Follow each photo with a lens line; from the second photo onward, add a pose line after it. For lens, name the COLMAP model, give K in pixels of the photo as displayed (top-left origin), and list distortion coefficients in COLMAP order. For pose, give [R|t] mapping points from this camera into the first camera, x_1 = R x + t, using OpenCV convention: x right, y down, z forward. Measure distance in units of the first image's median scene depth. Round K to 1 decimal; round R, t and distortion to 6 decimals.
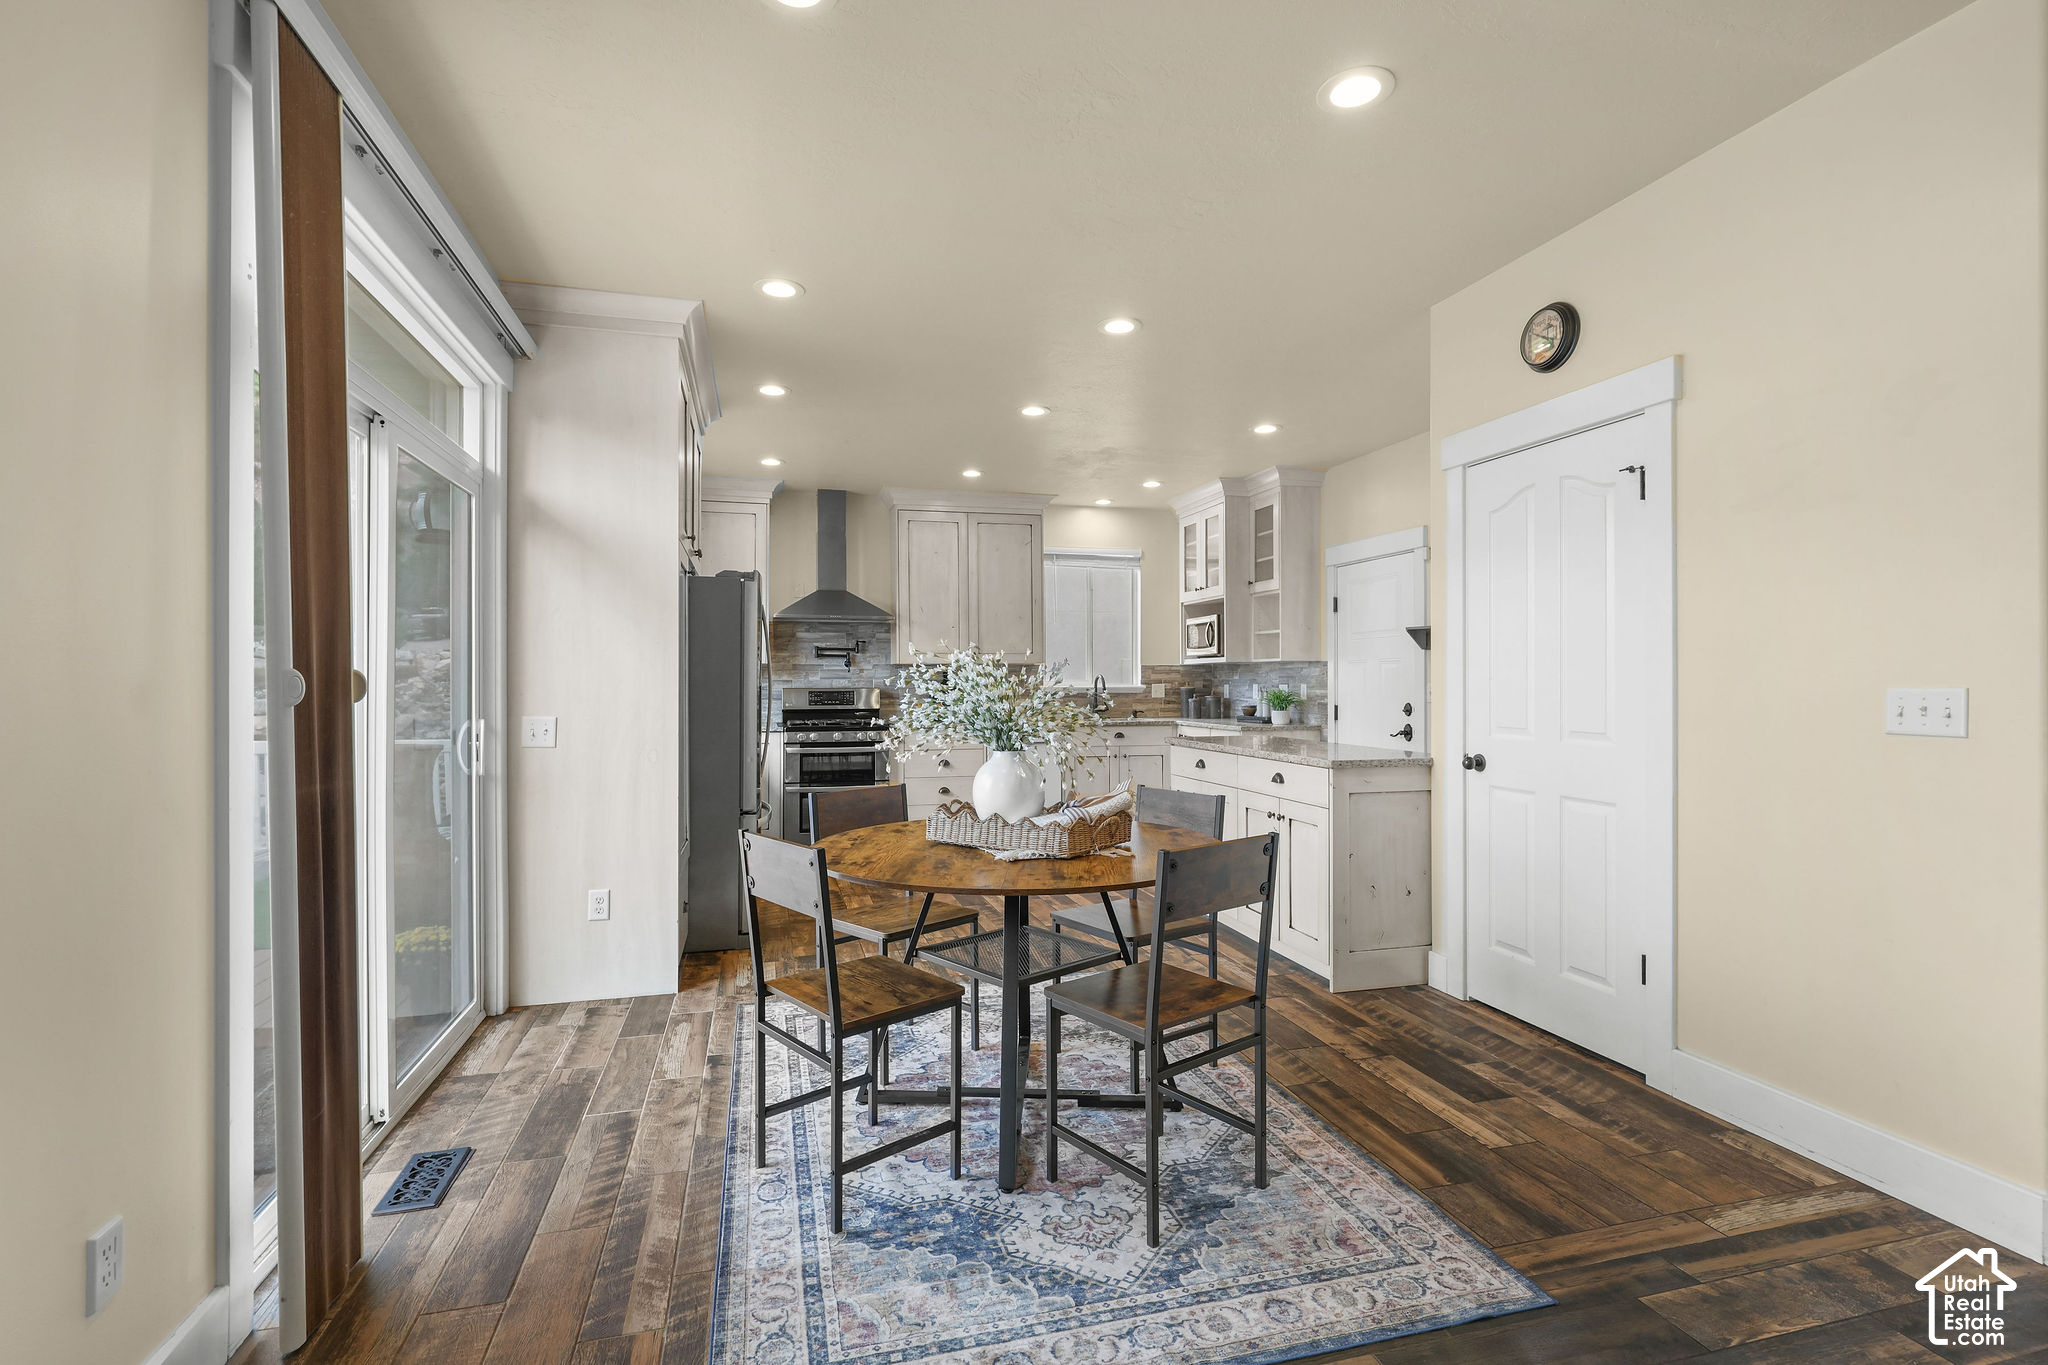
lens RADIAL K [[939.5, 0, 1011.9], [0, 939.5, 690.0], [0, 0, 1]] dist [0.002132, -0.000144]
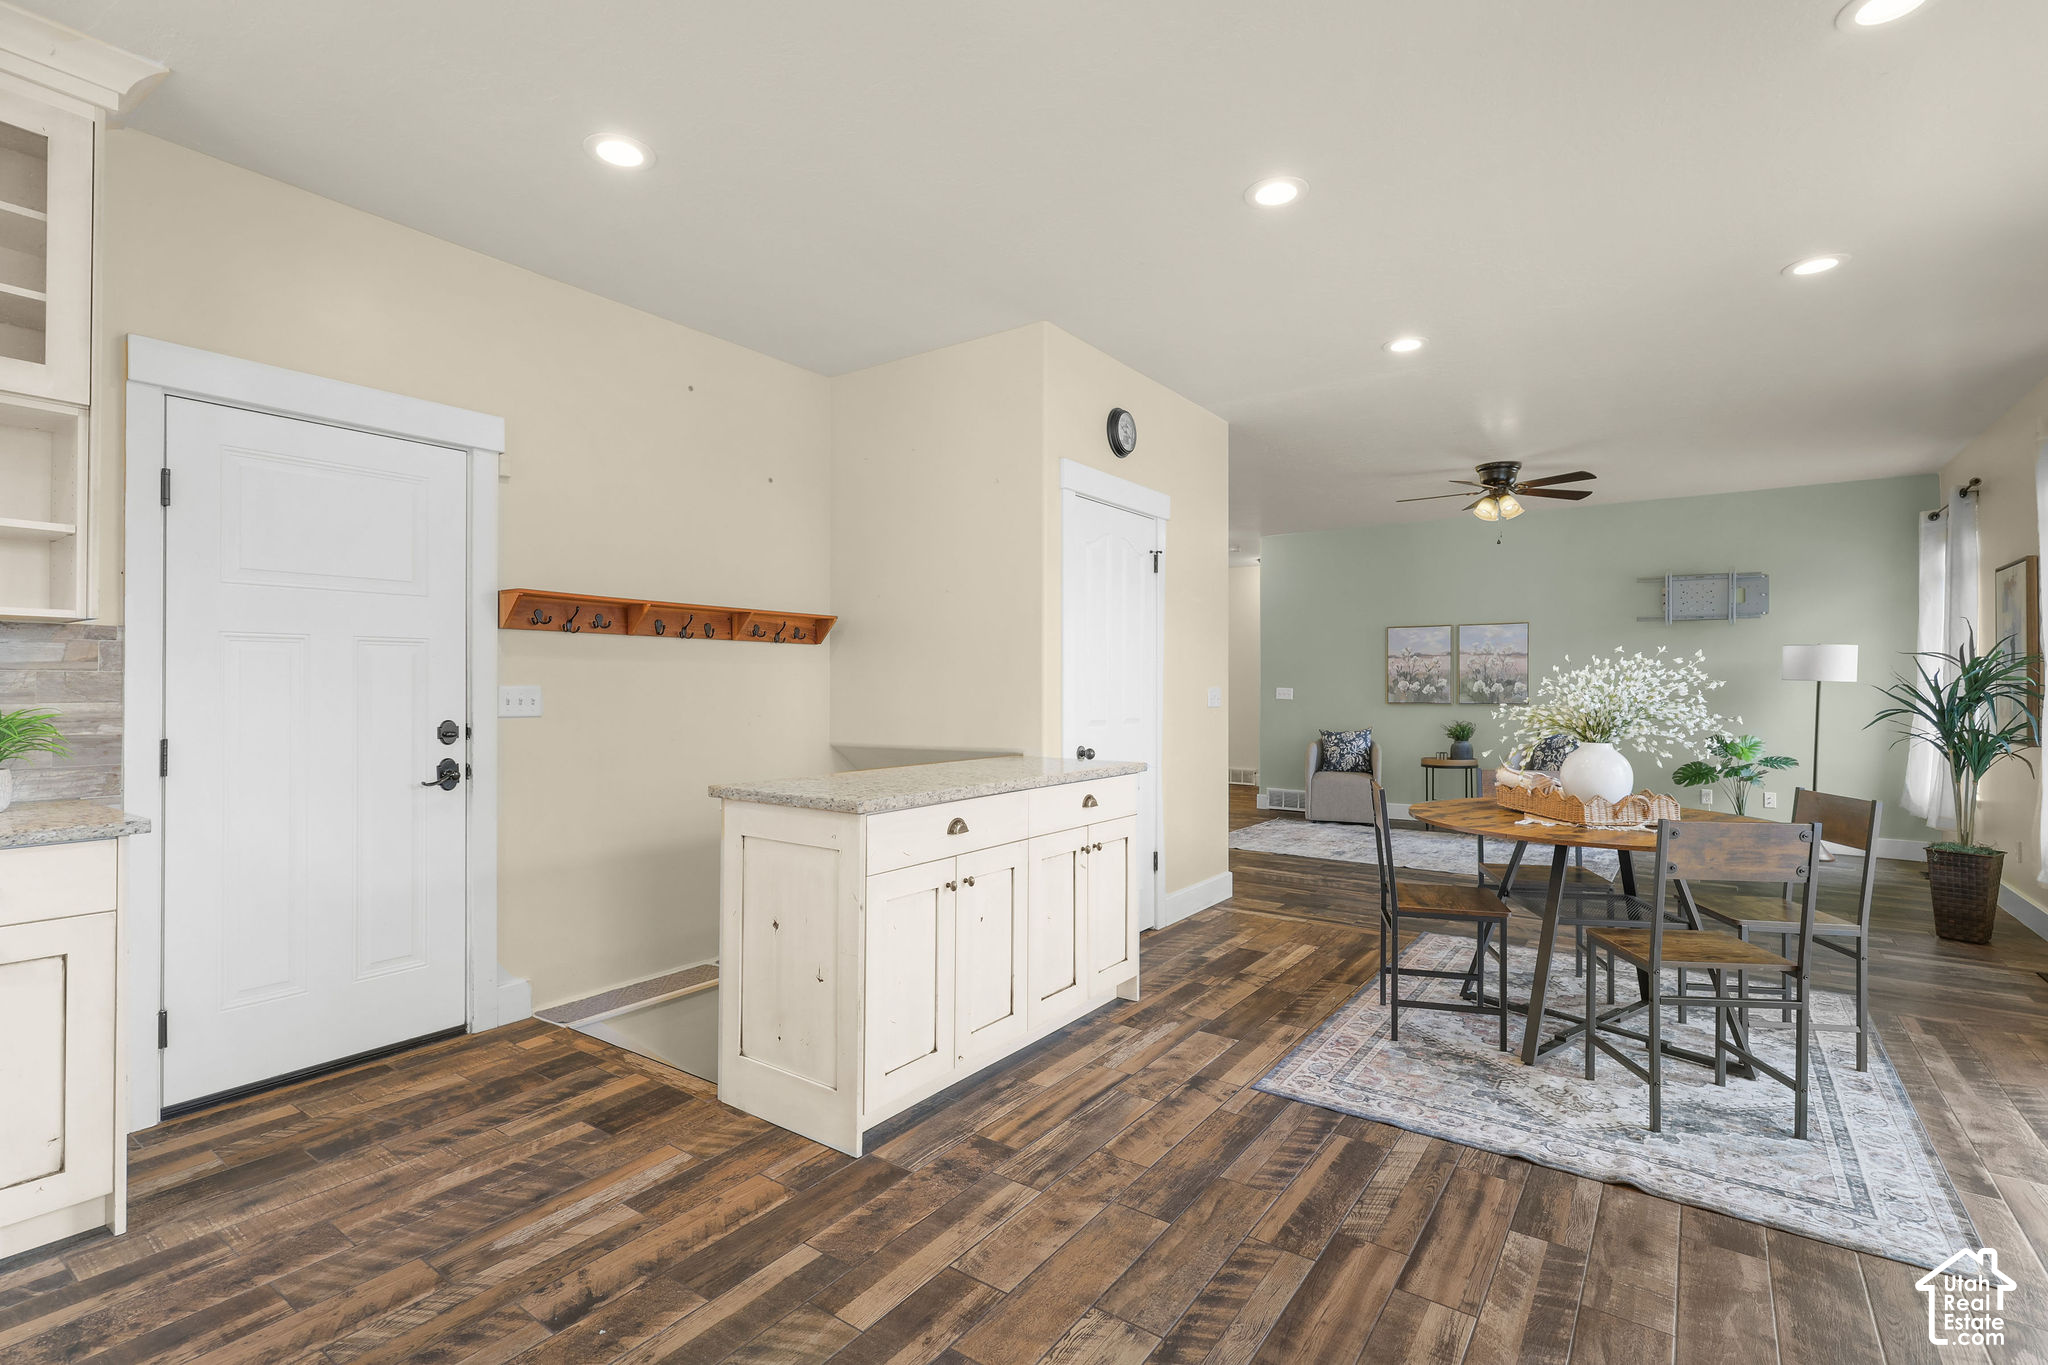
lens RADIAL K [[939.5, 0, 1025.1], [0, 939.5, 679.3], [0, 0, 1]] dist [0.002132, -0.000144]
pose [[-0.635235, 0.005121, 0.772302, -0.447832], [0.005583, 0.999982, -0.002039, -0.014841], [-0.772299, 0.003016, -0.635252, 2.240503]]
